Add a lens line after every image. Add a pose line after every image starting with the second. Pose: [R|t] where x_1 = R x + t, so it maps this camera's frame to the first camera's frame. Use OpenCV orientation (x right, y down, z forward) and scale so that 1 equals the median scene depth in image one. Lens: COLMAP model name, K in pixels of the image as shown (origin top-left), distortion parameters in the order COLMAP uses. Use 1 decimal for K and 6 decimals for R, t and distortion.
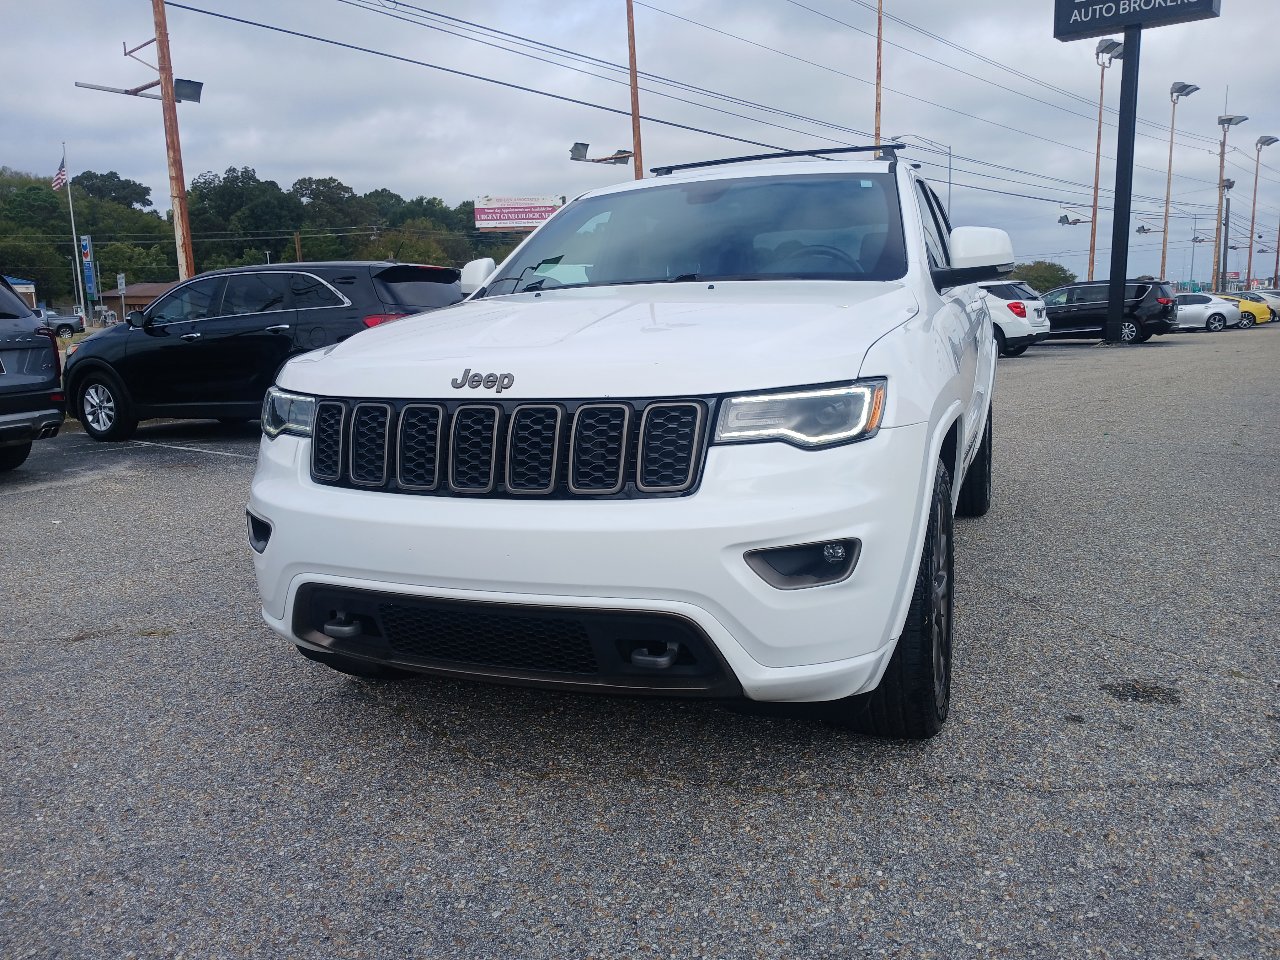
lens RADIAL K [[995.5, 0, 643.0], [0, 995.5, 479.7], [0, 0, 1]] dist [0.059187, -0.127038]
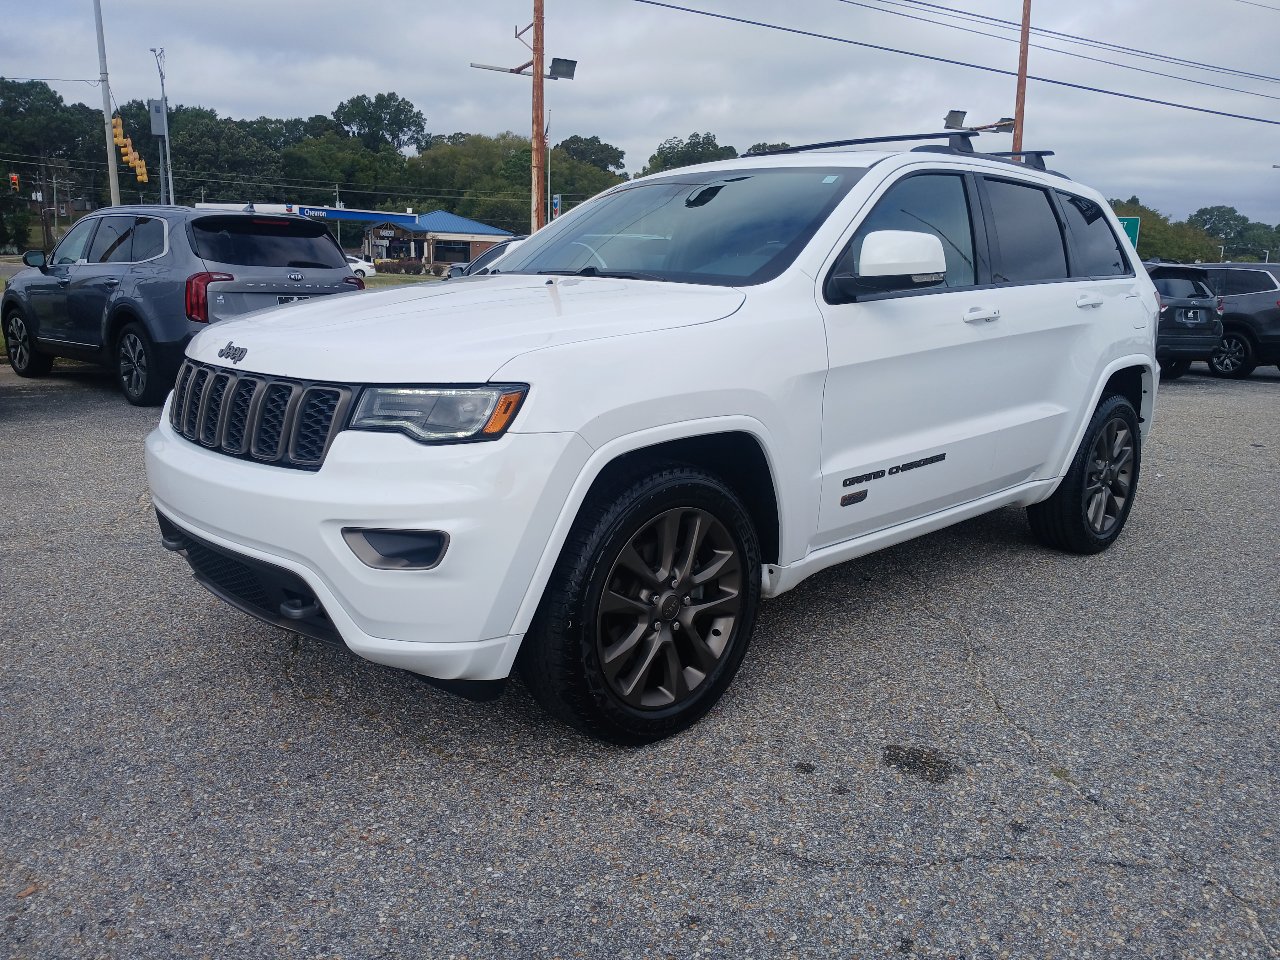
lens RADIAL K [[992.4, 0, 640.0], [0, 992.4, 480.0], [0, 0, 1]] dist [0.080552, -0.162919]
pose [[0.906063, 0.137023, -0.400344, 0.587552], [-0.123711, 0.990560, 0.059048, -0.060283], [0.404656, -0.003974, 0.914461, 0.082389]]
